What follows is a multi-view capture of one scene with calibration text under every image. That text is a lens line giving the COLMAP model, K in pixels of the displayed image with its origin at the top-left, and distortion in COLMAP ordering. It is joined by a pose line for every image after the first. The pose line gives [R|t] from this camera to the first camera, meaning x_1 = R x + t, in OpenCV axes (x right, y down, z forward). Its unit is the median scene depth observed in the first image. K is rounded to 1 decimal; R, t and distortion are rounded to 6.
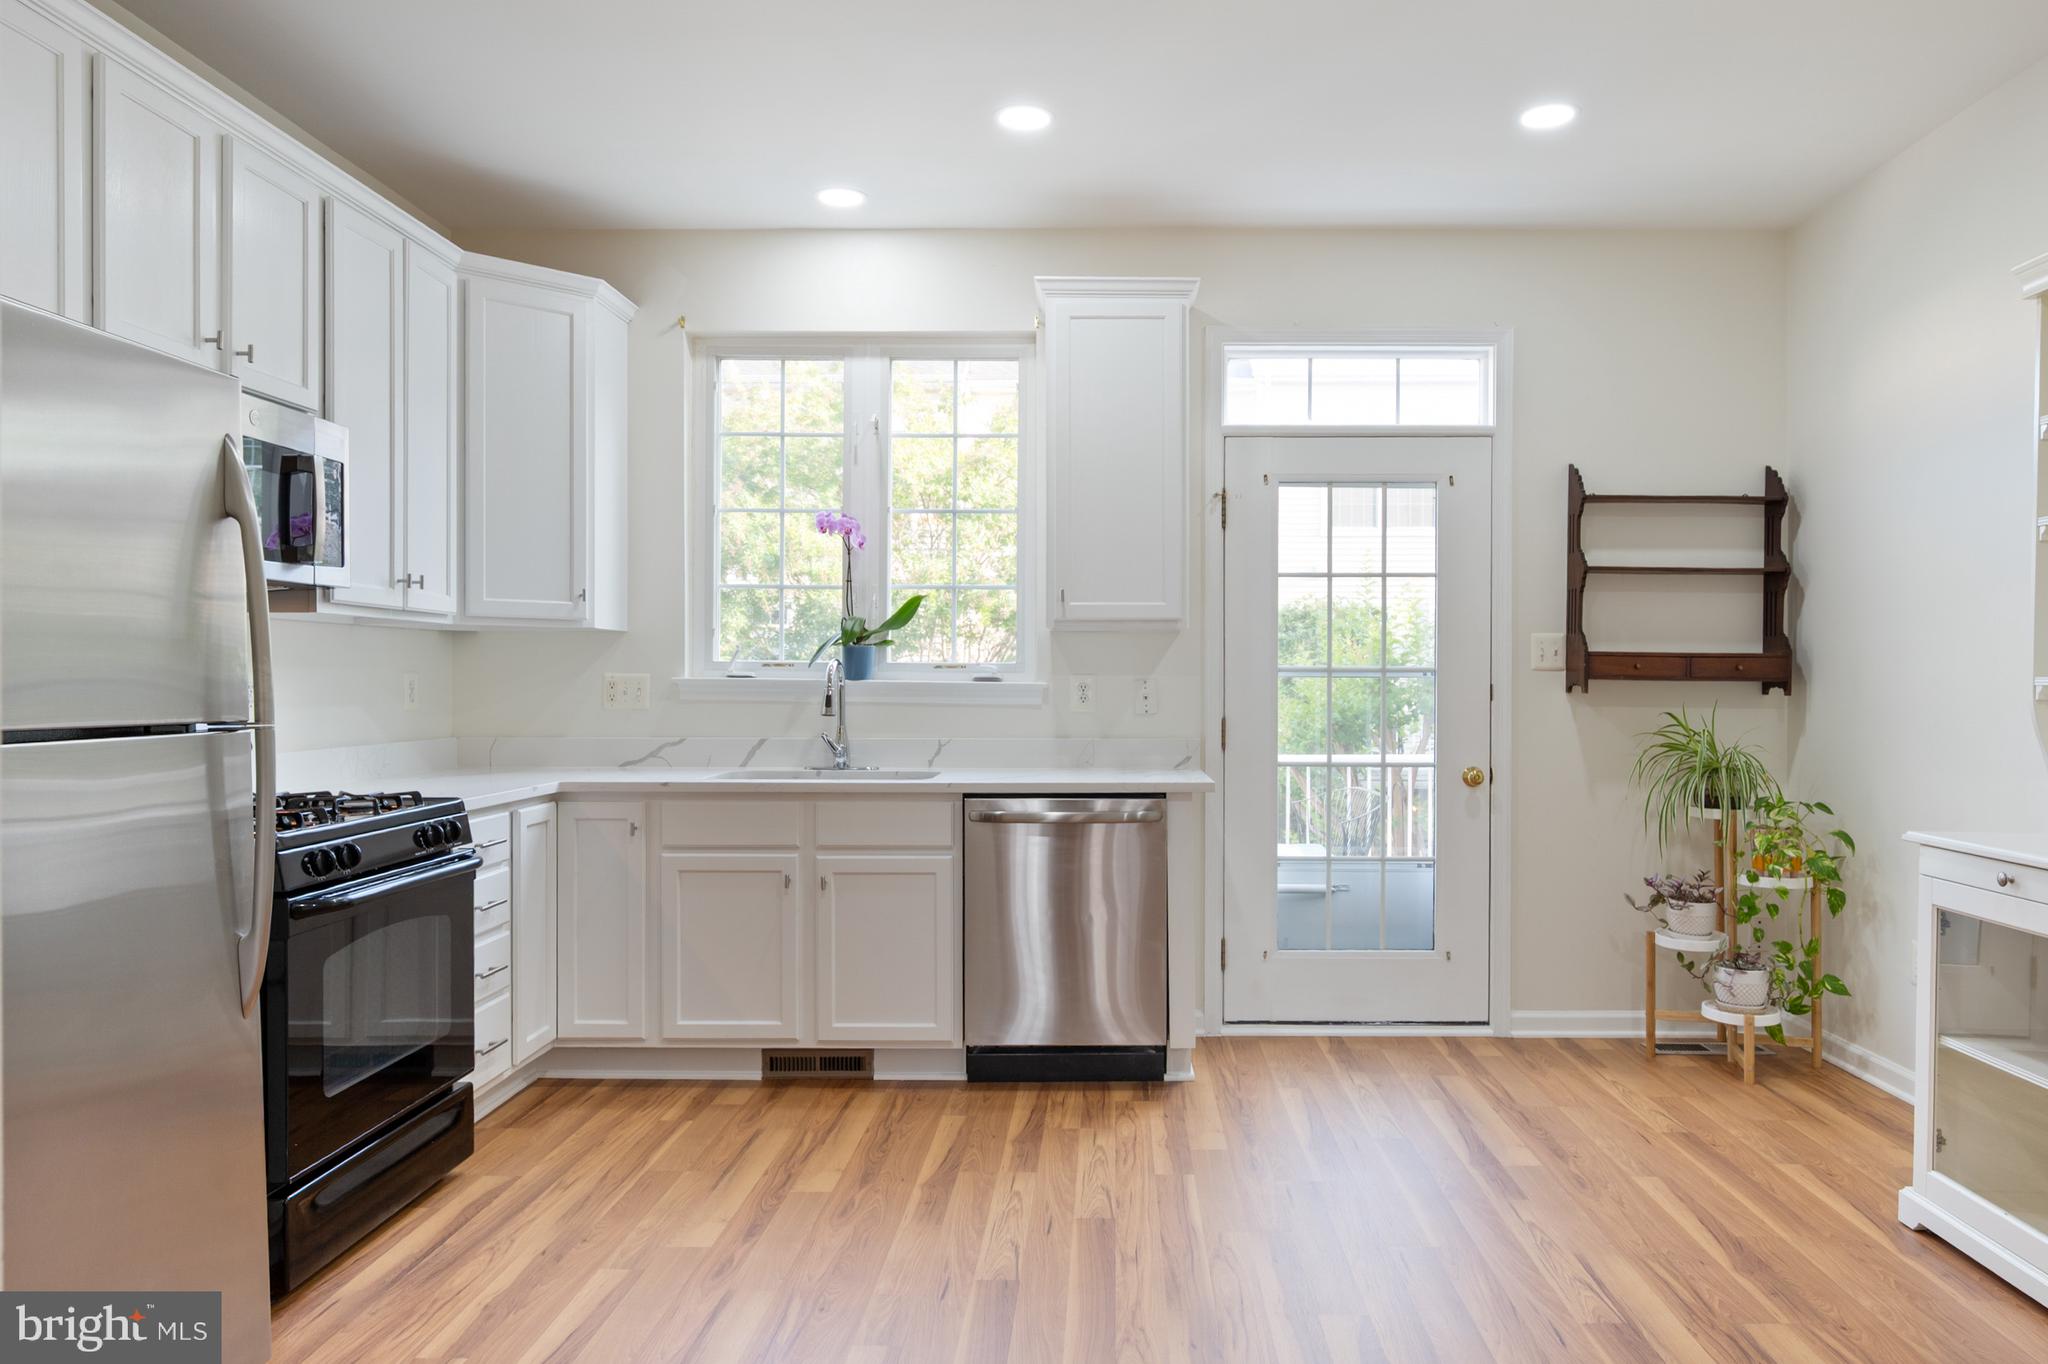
lens RADIAL K [[1390.9, 0, 1057.6], [0, 1390.9, 708.3], [0, 0, 1]] dist [-0.009826, 0.010048]
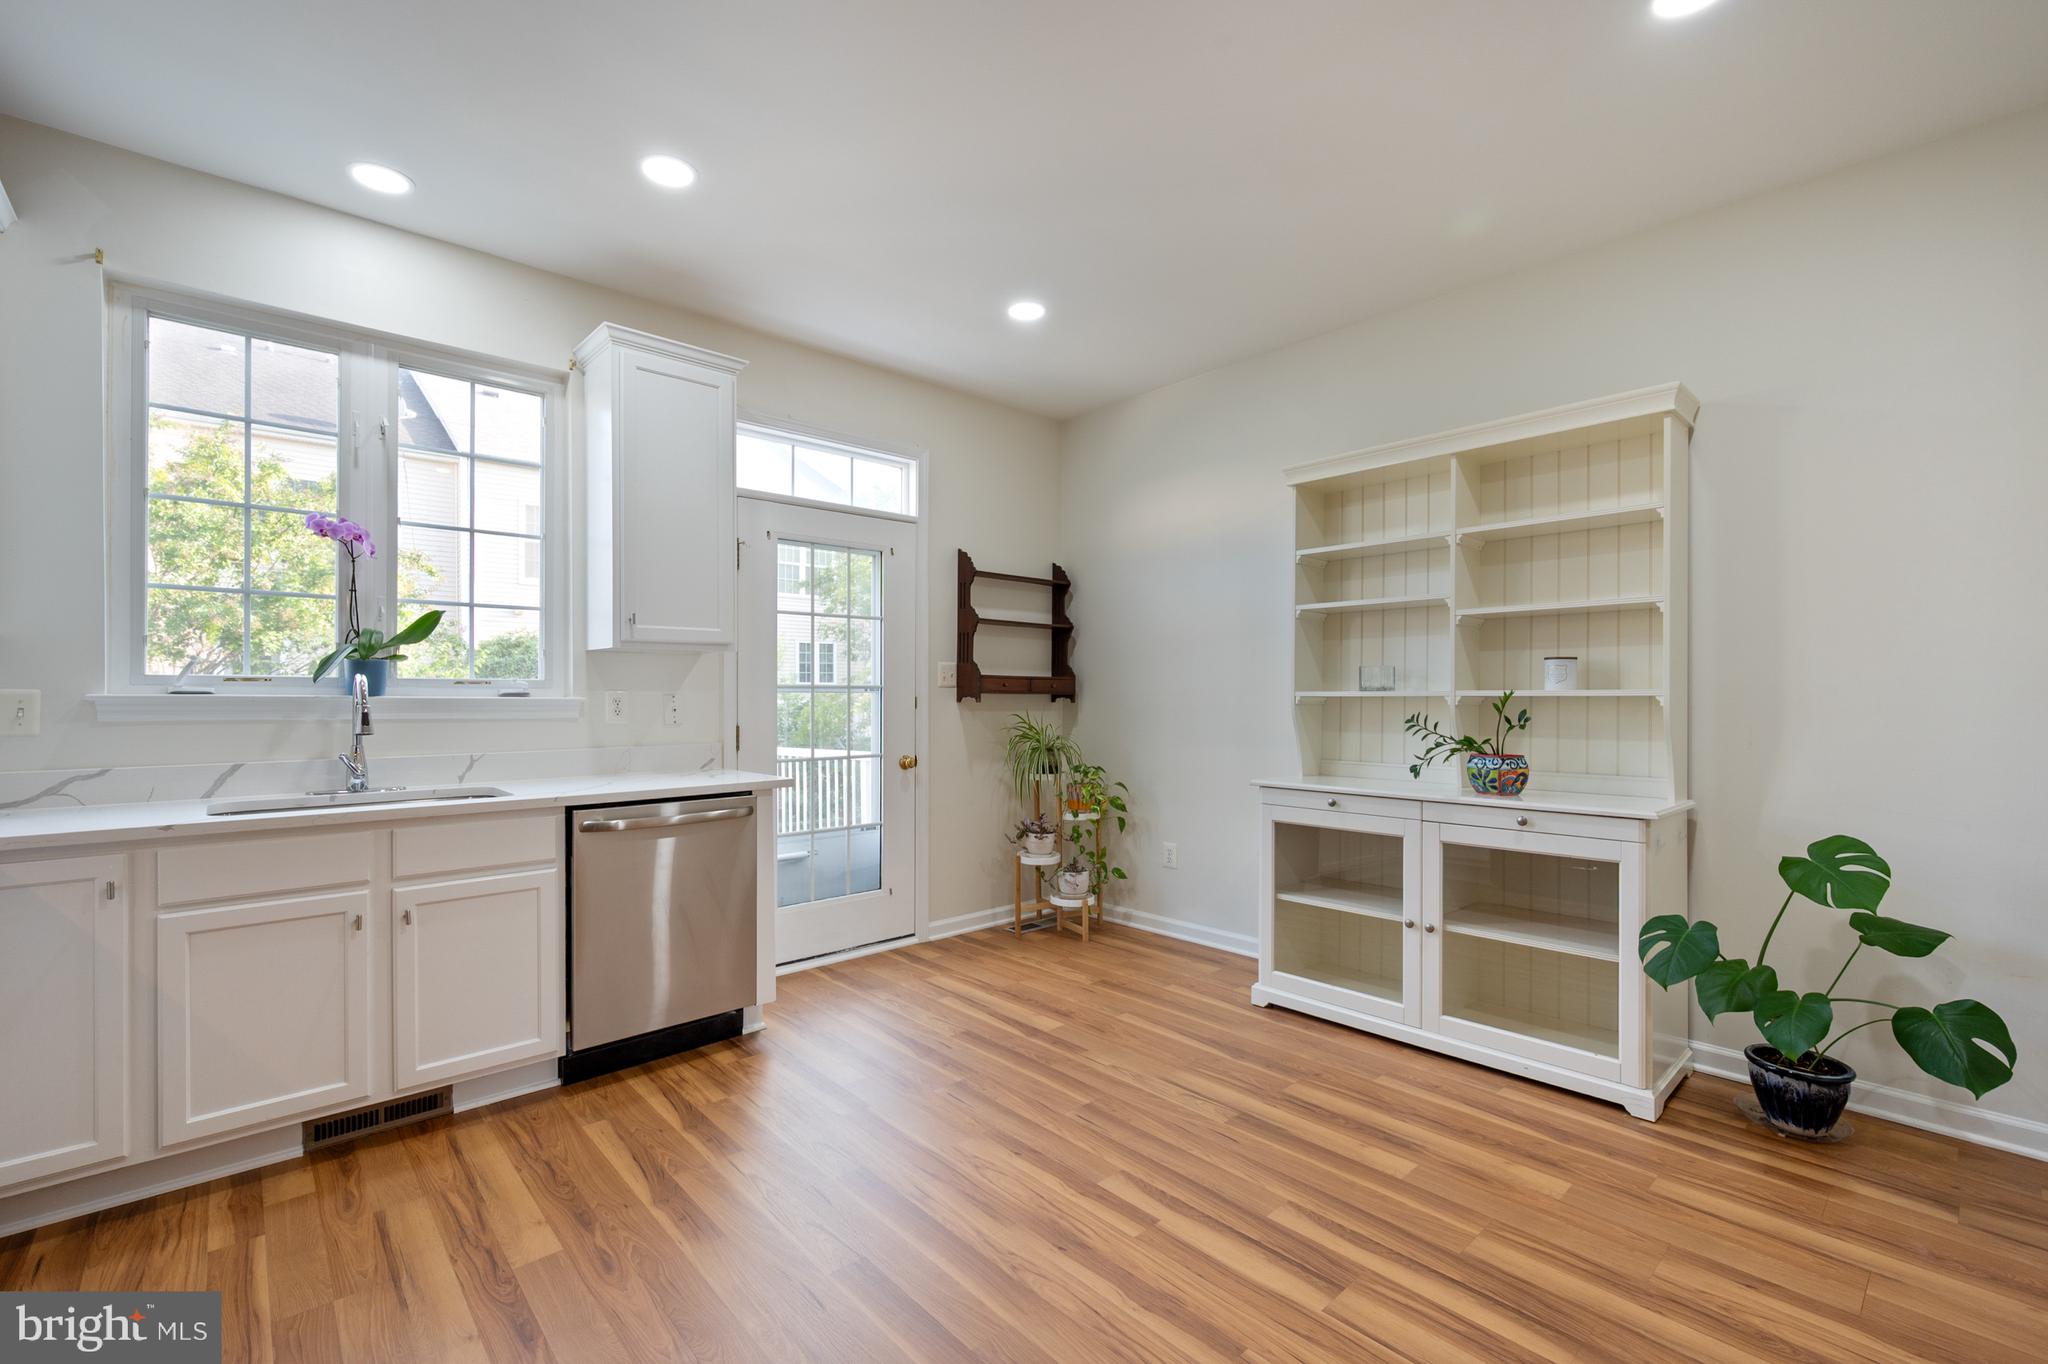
lens RADIAL K [[911.6, 0, 1022.4], [0, 911.6, 703.4], [0, 0, 1]] dist [-0.001732, 0.000157]
pose [[0.716457, -0.010692, 0.697549, -0.271271], [0.016279, 0.999867, -0.001394, -0.007567], [-0.697441, 0.012354, 0.716536, 0.258891]]
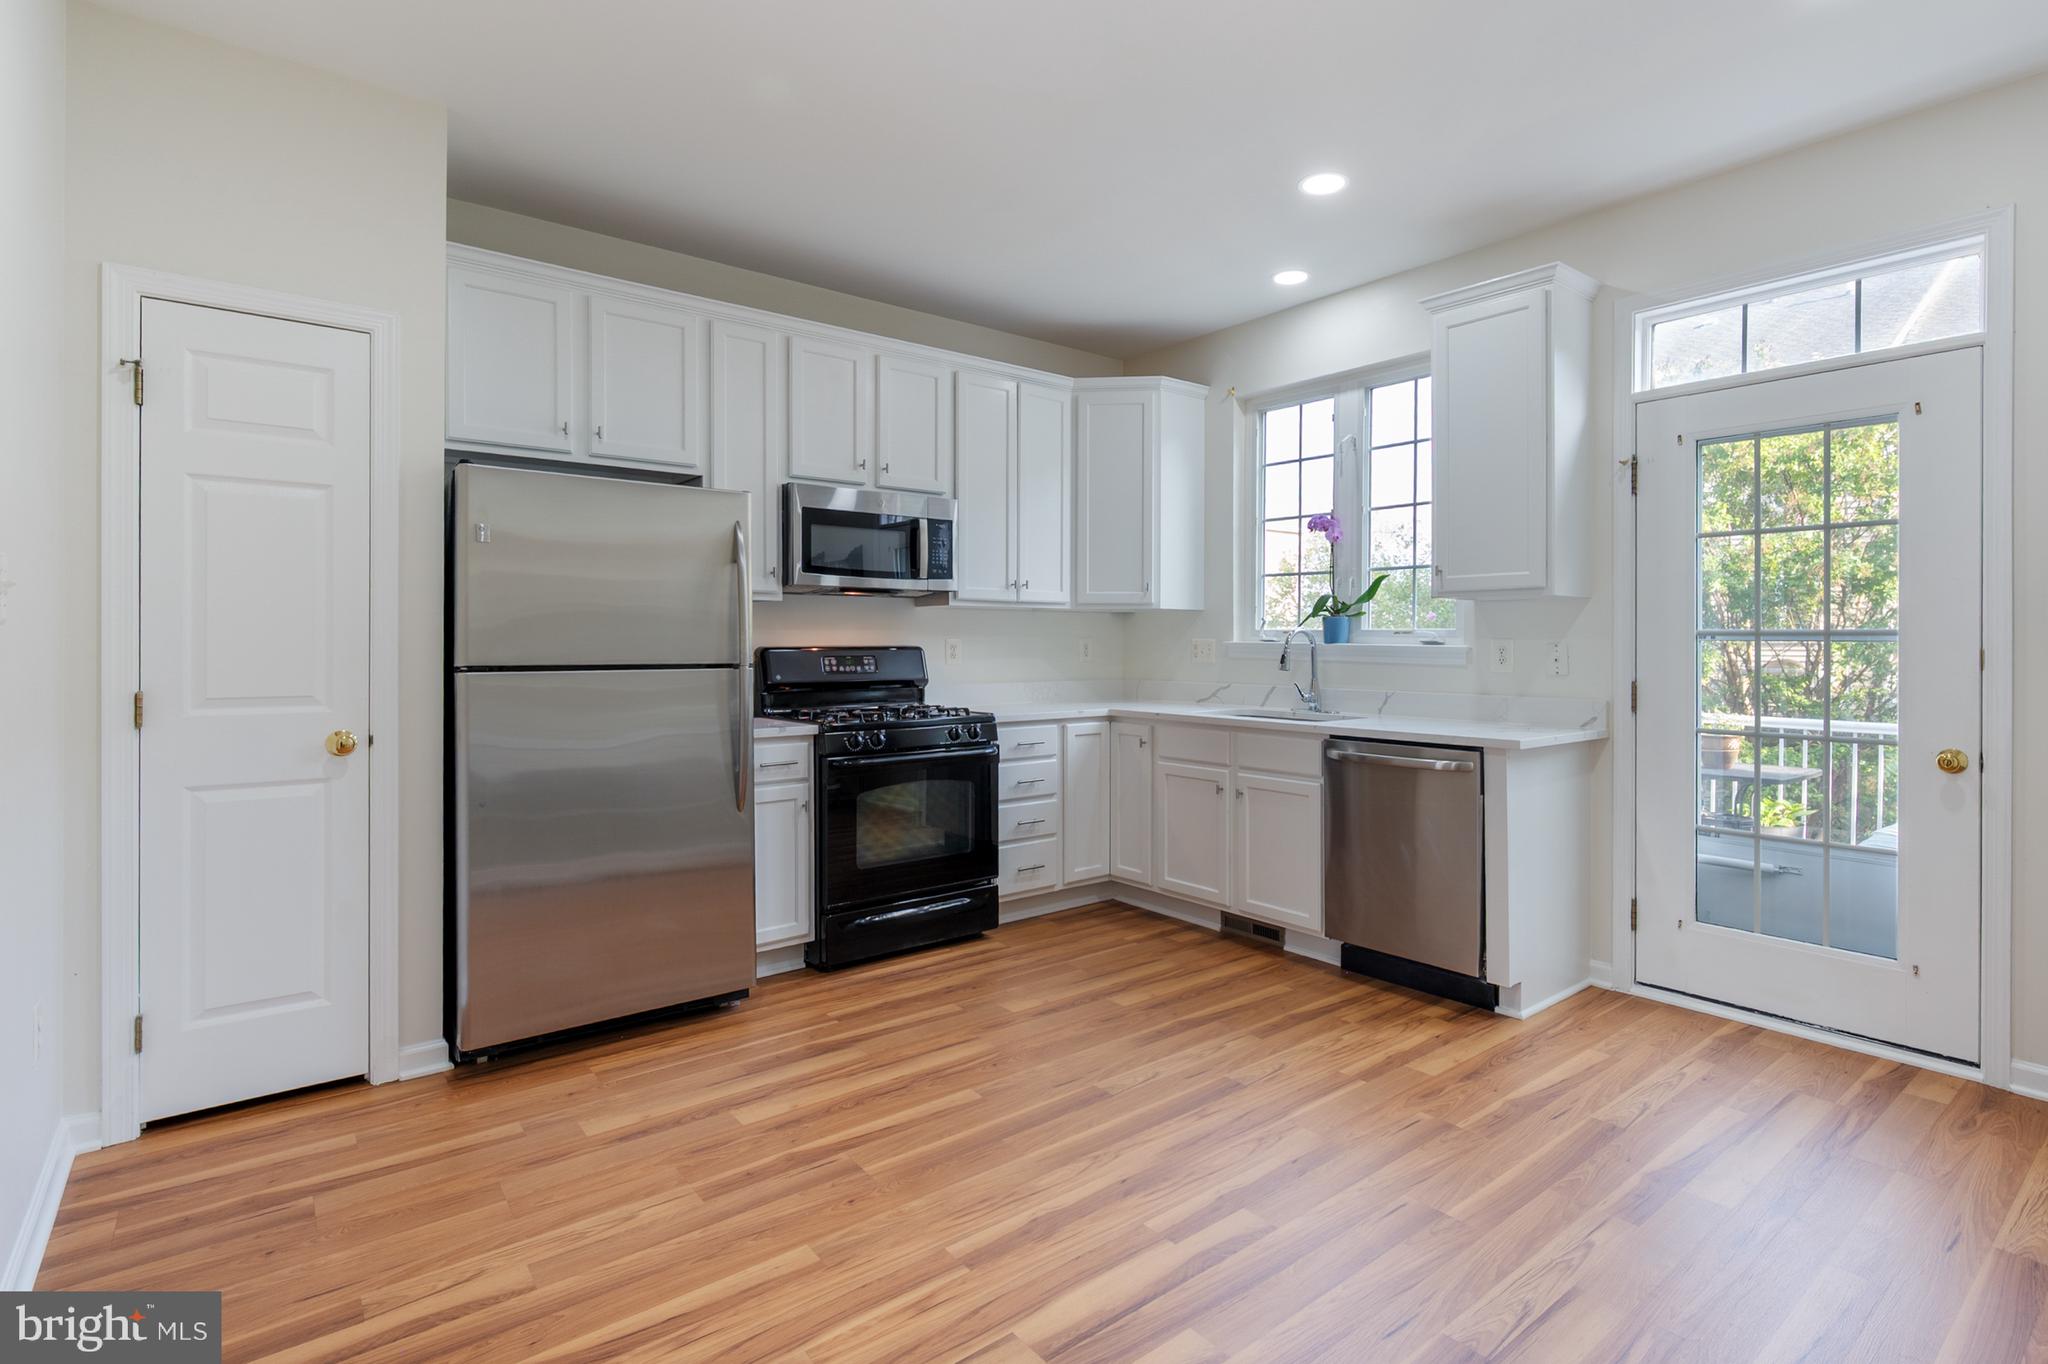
lens RADIAL K [[1004.8, 0, 1053.1], [0, 1004.8, 658.7], [0, 0, 1]] dist [-0.003126, -0.000700]
pose [[0.643673, 0.013232, -0.765186, 0.423304], [-0.015051, 0.999876, 0.004629, -0.006800], [0.765153, 0.008537, 0.643792, 0.211749]]
